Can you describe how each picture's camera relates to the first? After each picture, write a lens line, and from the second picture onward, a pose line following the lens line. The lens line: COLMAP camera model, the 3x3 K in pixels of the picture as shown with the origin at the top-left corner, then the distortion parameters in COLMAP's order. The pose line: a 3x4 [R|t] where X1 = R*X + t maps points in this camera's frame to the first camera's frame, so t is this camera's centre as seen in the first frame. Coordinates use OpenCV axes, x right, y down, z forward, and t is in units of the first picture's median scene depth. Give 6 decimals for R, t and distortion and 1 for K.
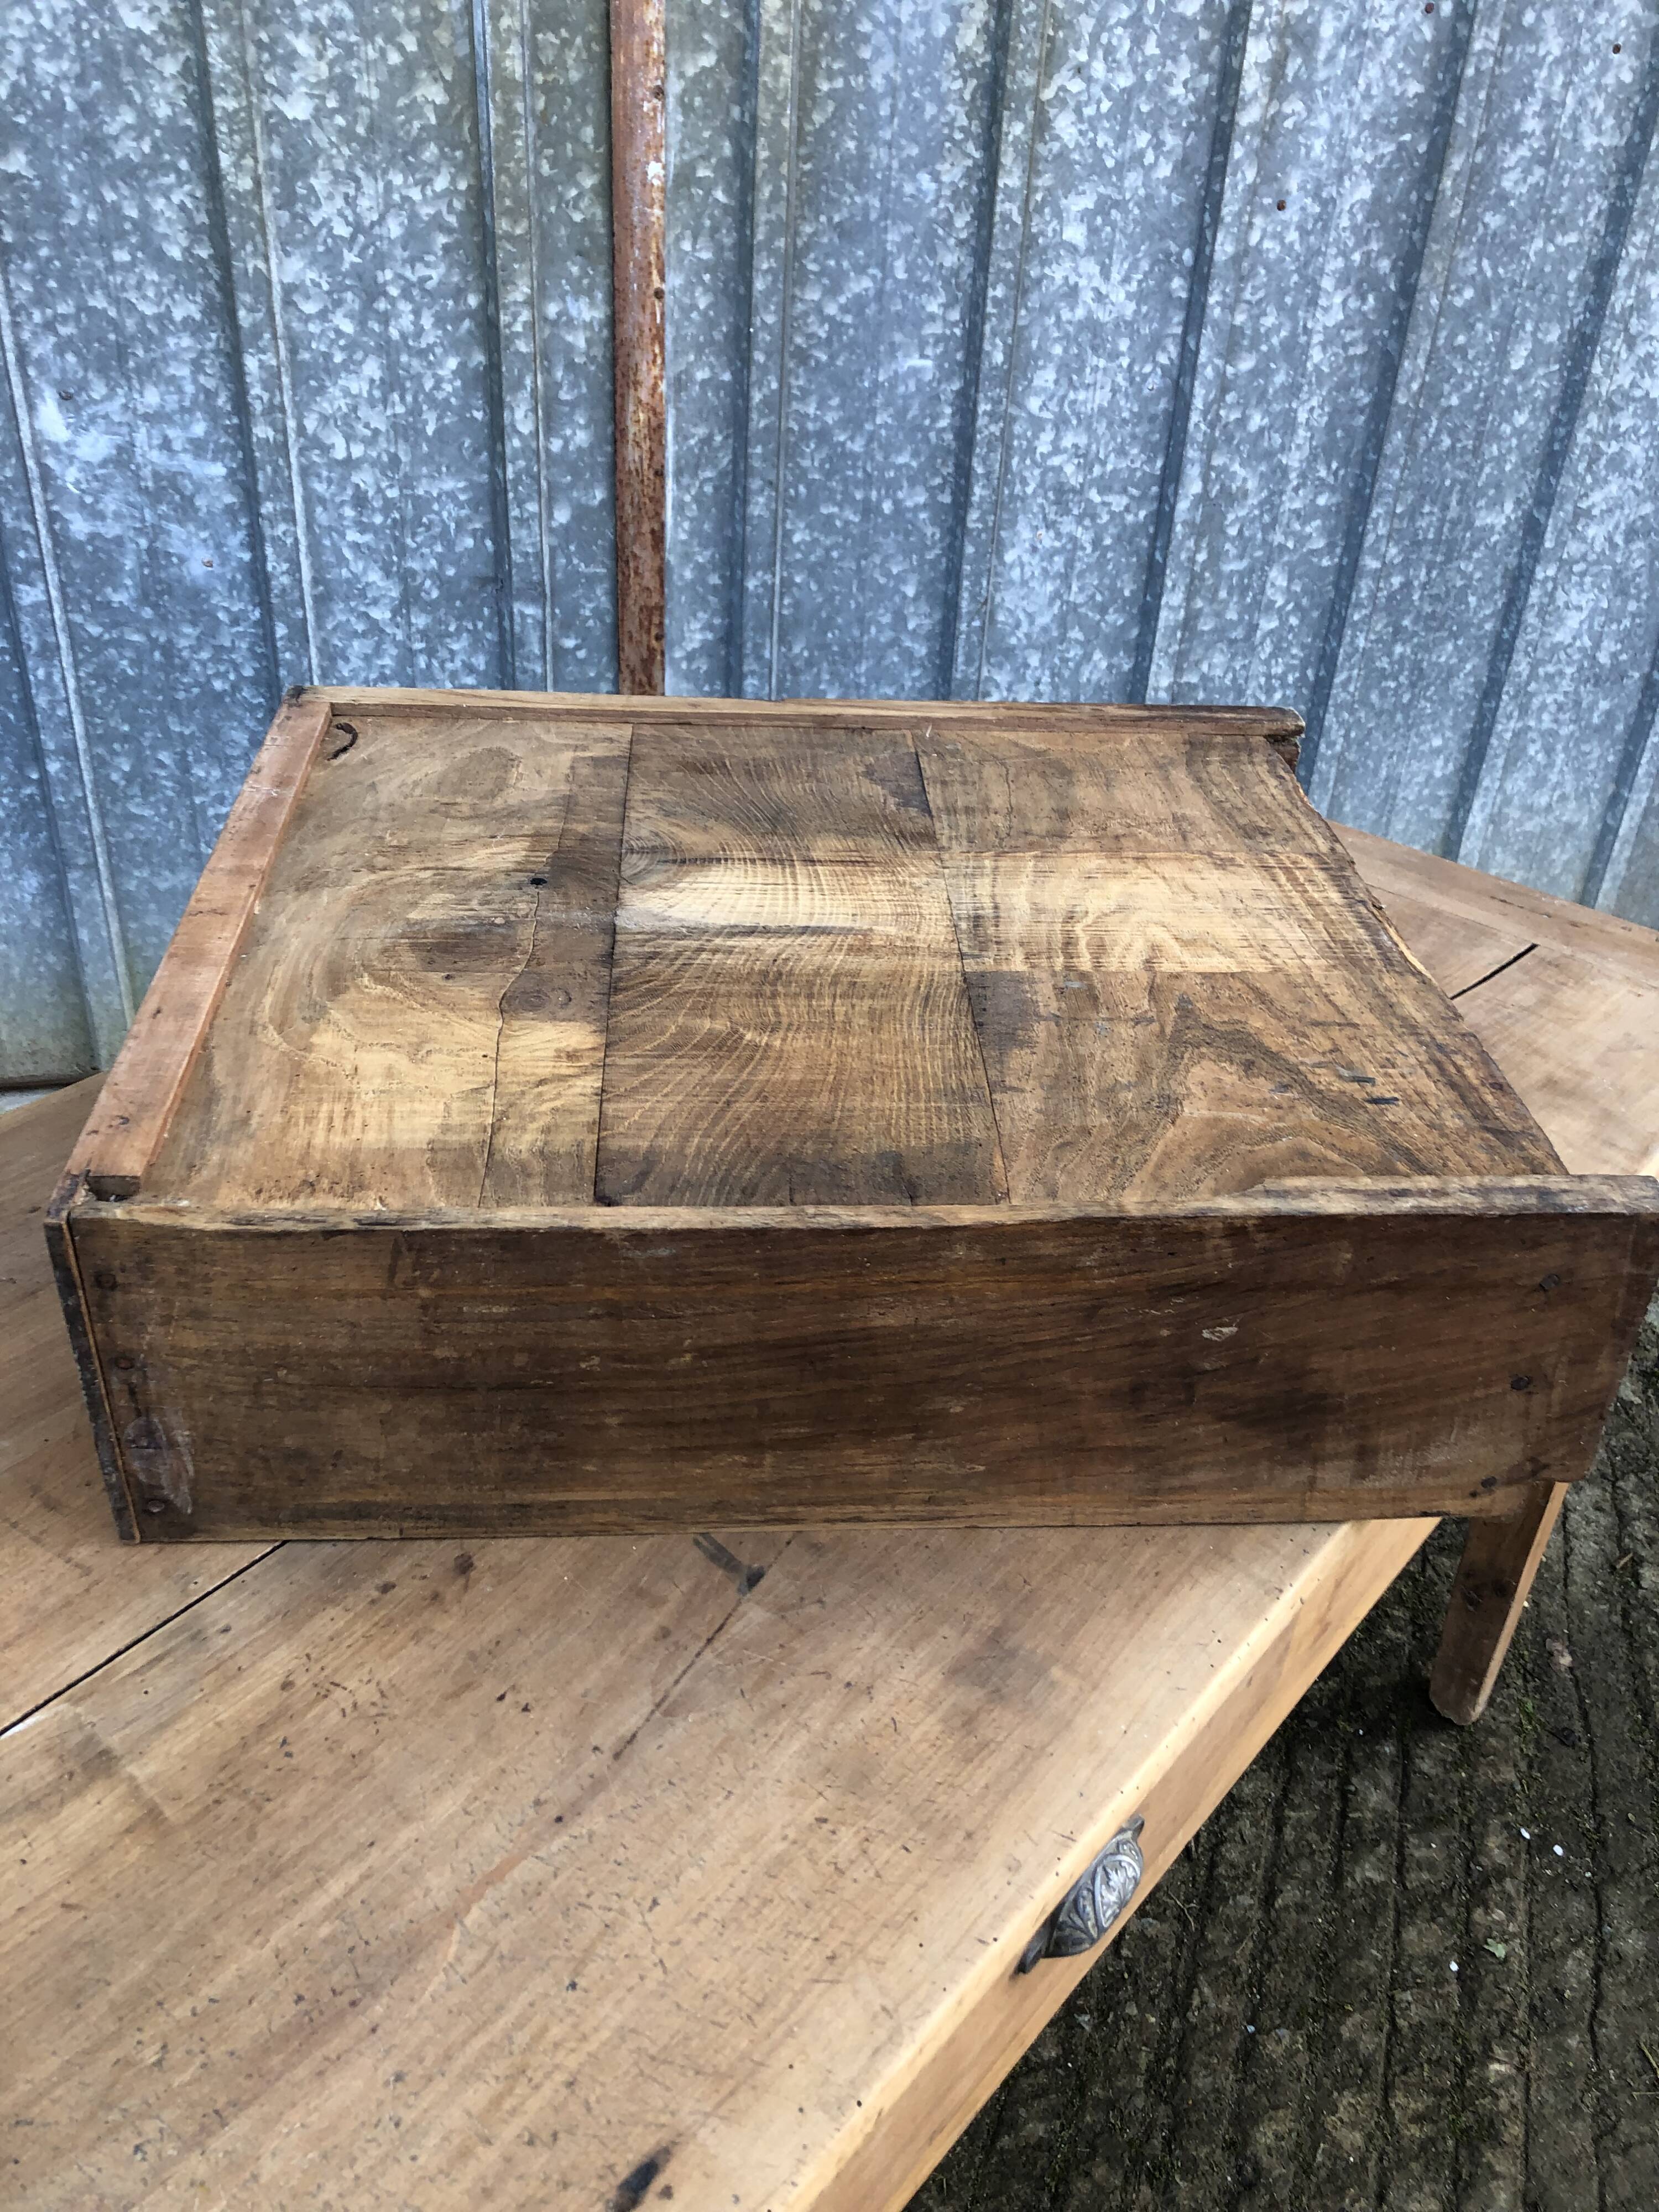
lens RADIAL K [[1815.7, 0, 837.6], [0, 1815.7, 1080.1], [0, 0, 1]] dist [-0.003798, 0.034458]
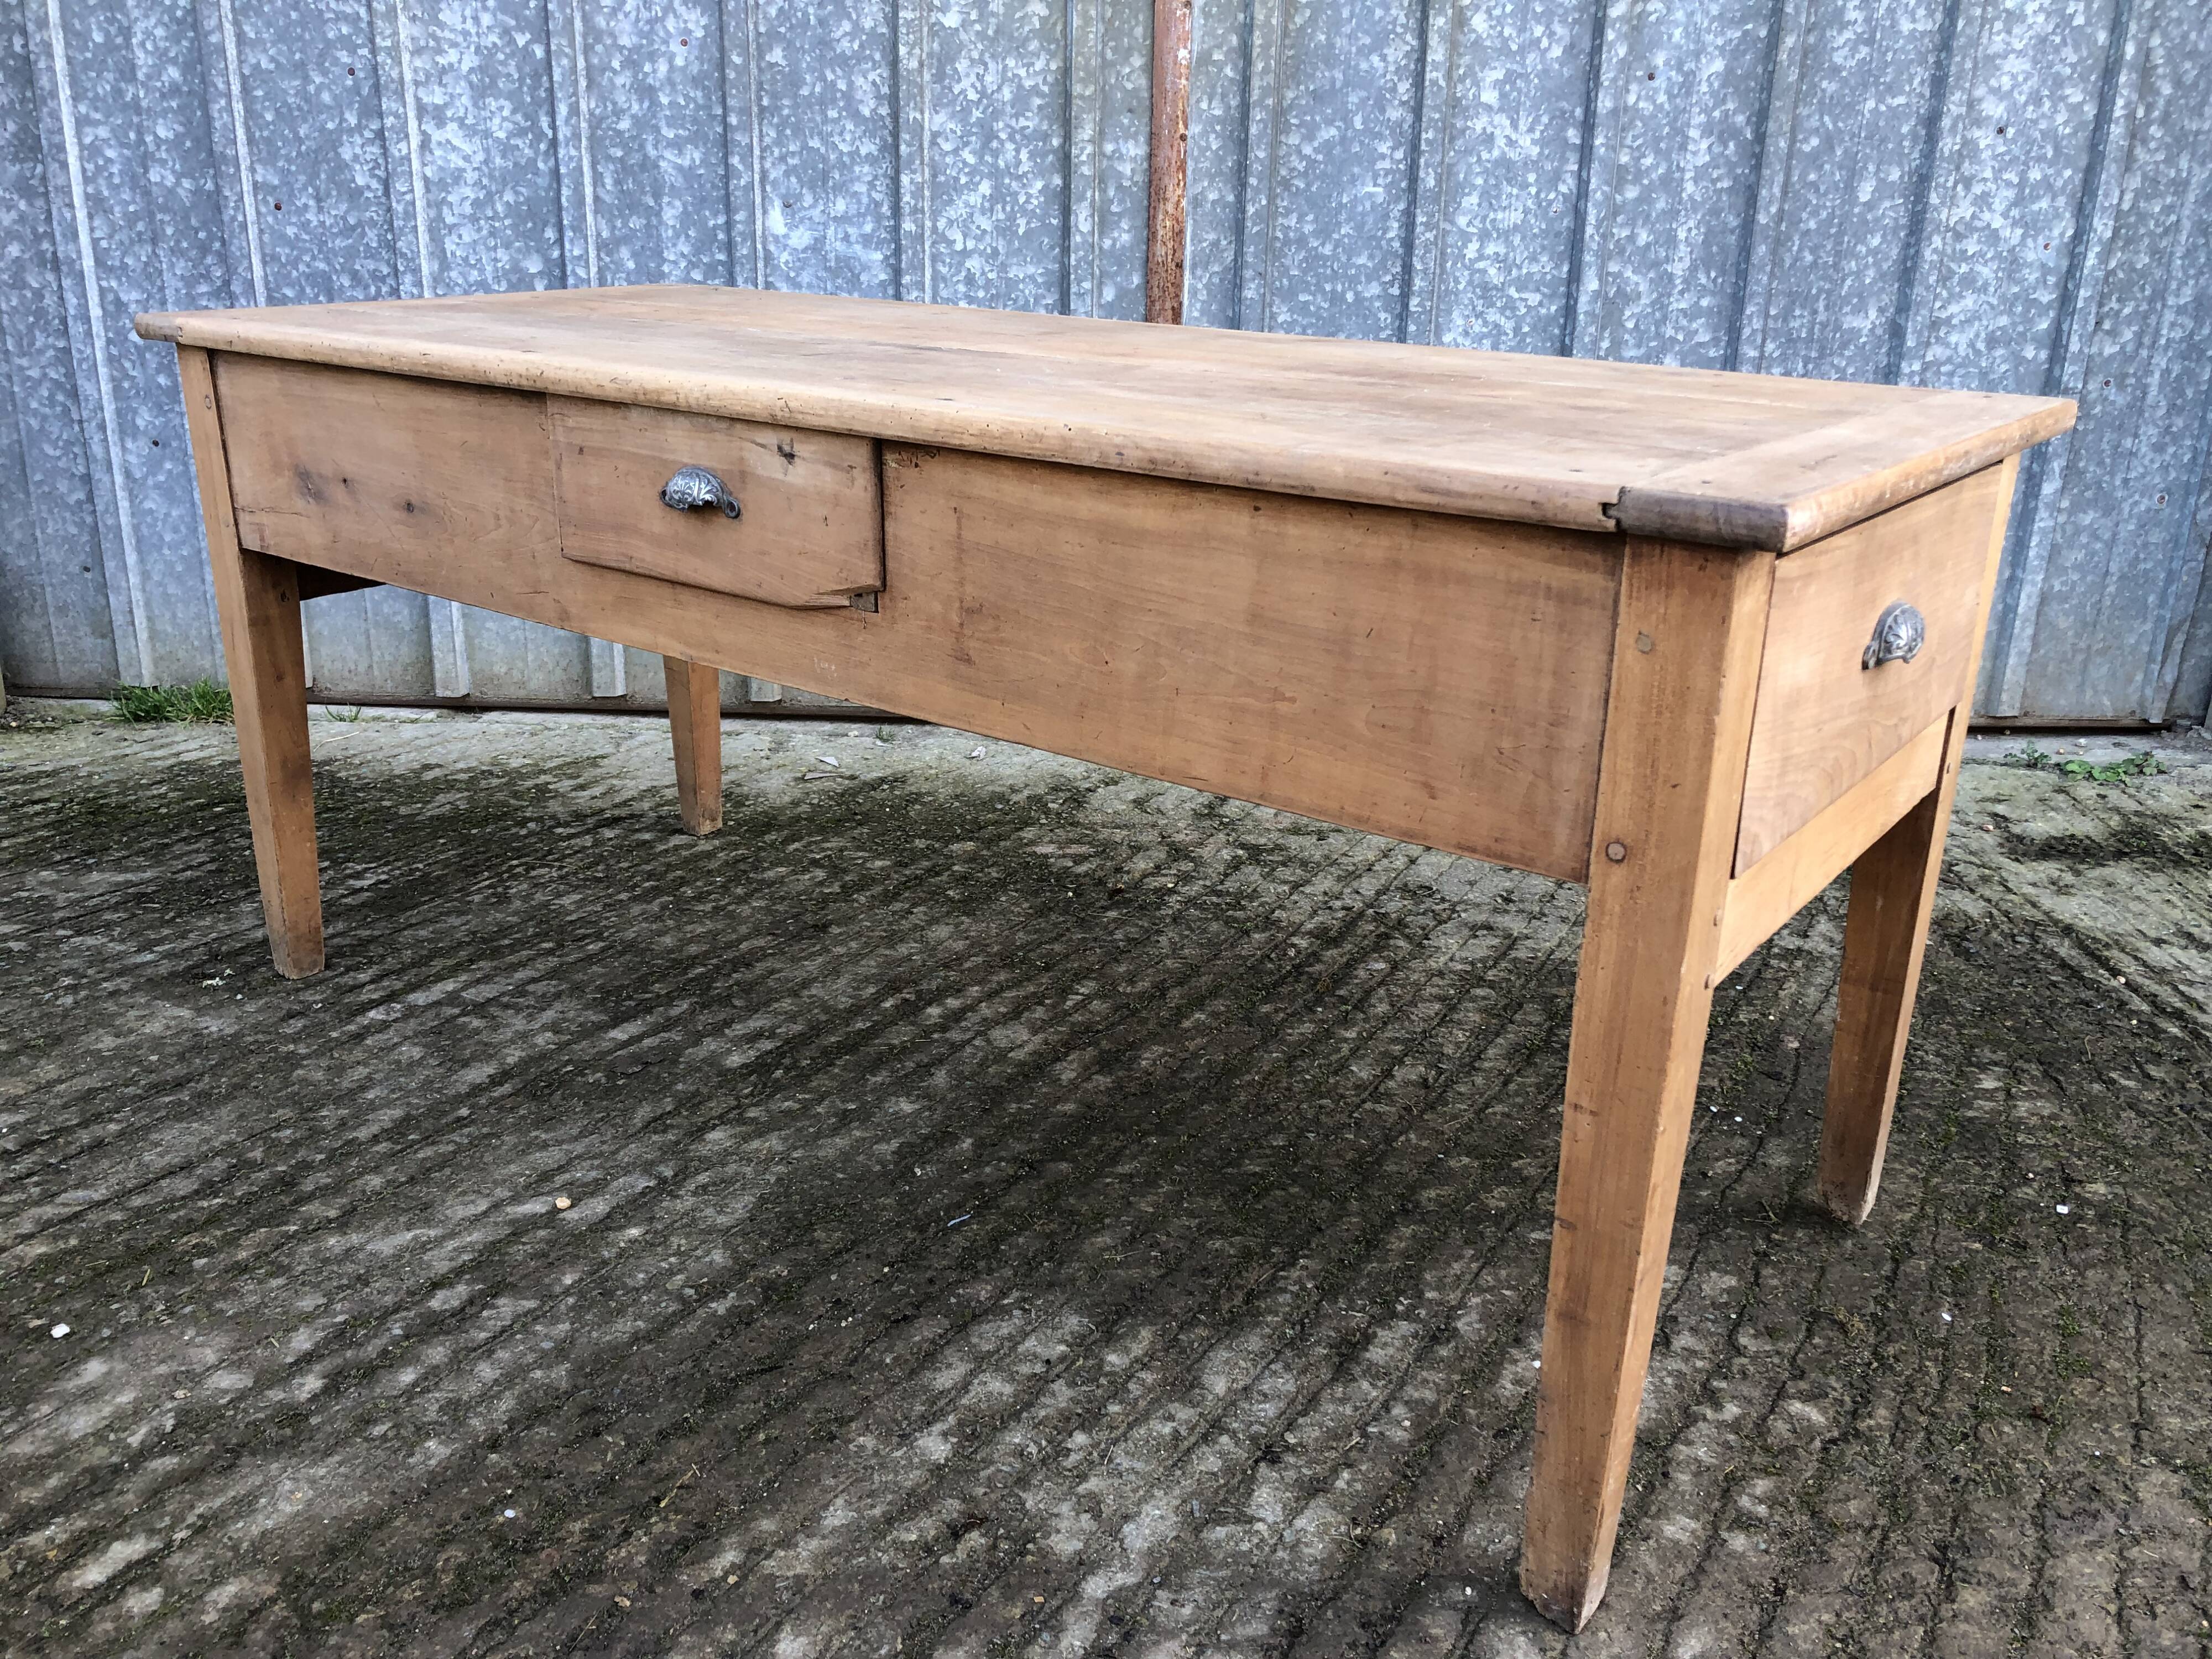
lens RADIAL K [[1815.7, 0, 1098.9], [0, 1815.7, 799.0], [0, 0, 1]] dist [-0.003798, 0.034458]
pose [[0.970941, 0.041541, -0.235685, 0.188908], [-0.099505, 0.965732, -0.239710, 0.404967], [0.217650, 0.256196, 0.941802, -0.222252]]
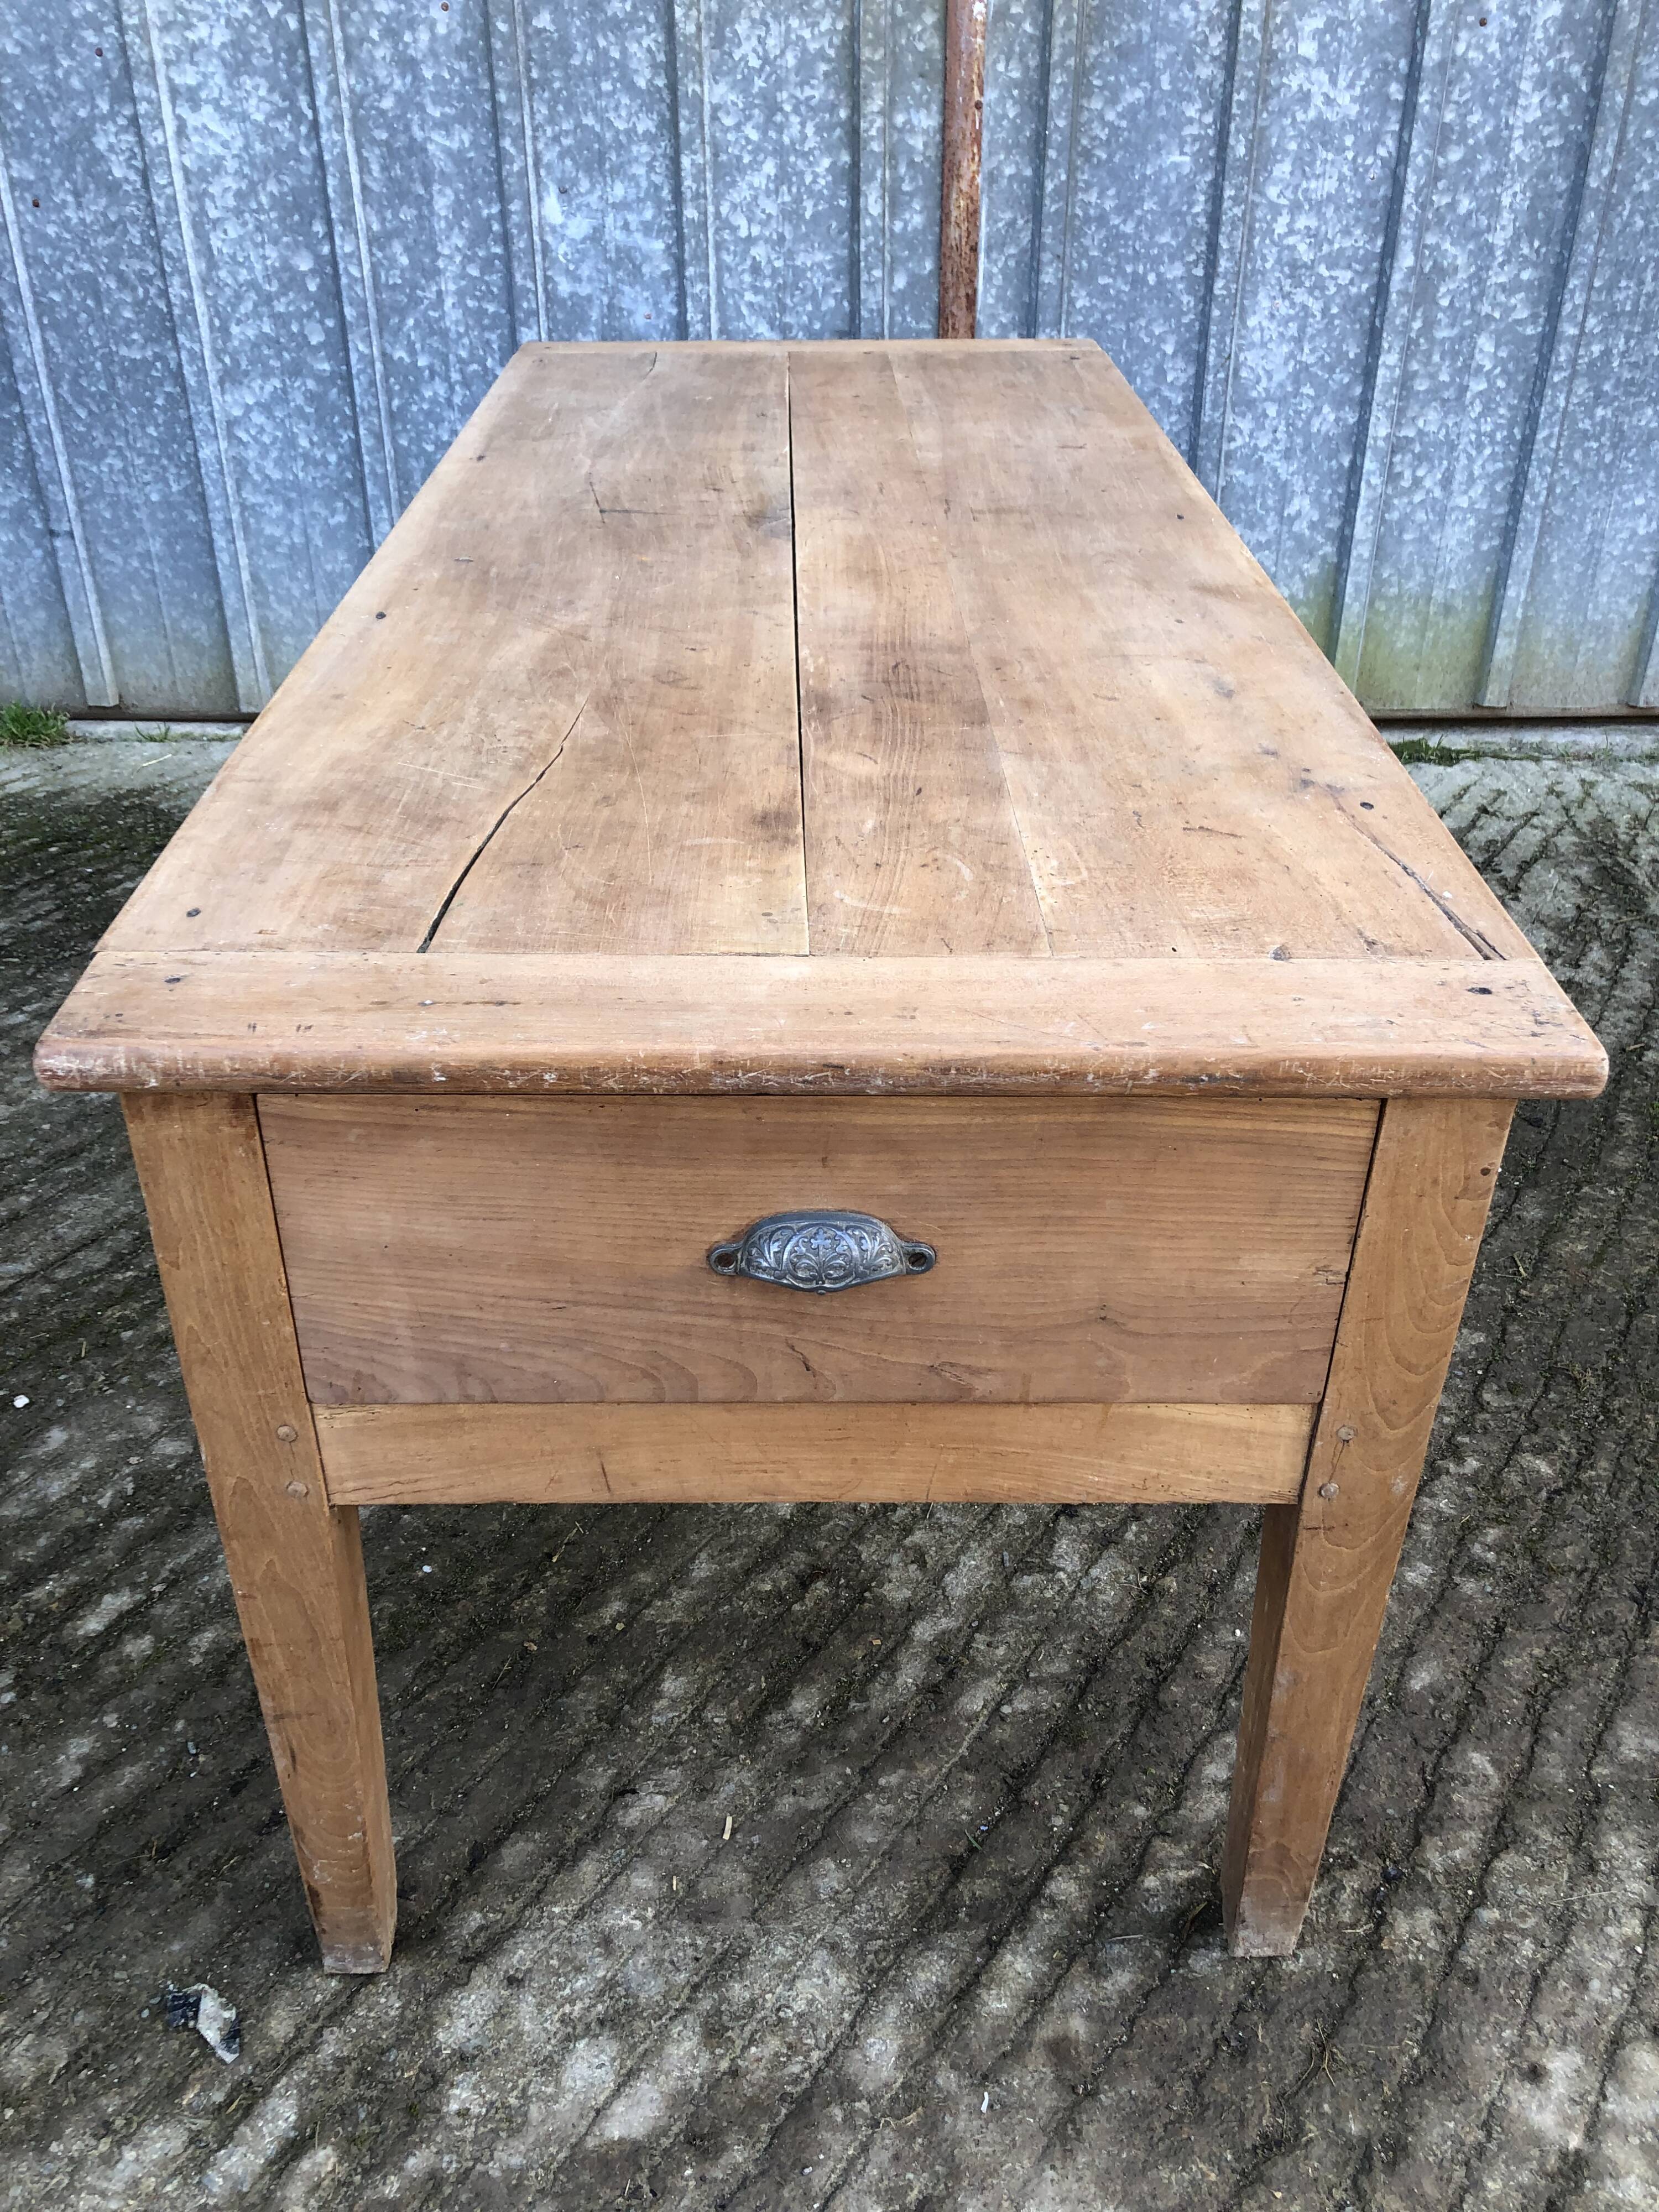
lens RADIAL K [[1815.7, 0, 836.2], [0, 1815.7, 1094.7], [0, 0, 1]] dist [-0.003798, 0.034458]
pose [[0.966748, 0.081906, -0.242260, 0.180193], [-0.088126, 0.995997, -0.014933, 0.316786], [0.240067, 0.035785, 0.970096, -0.300159]]
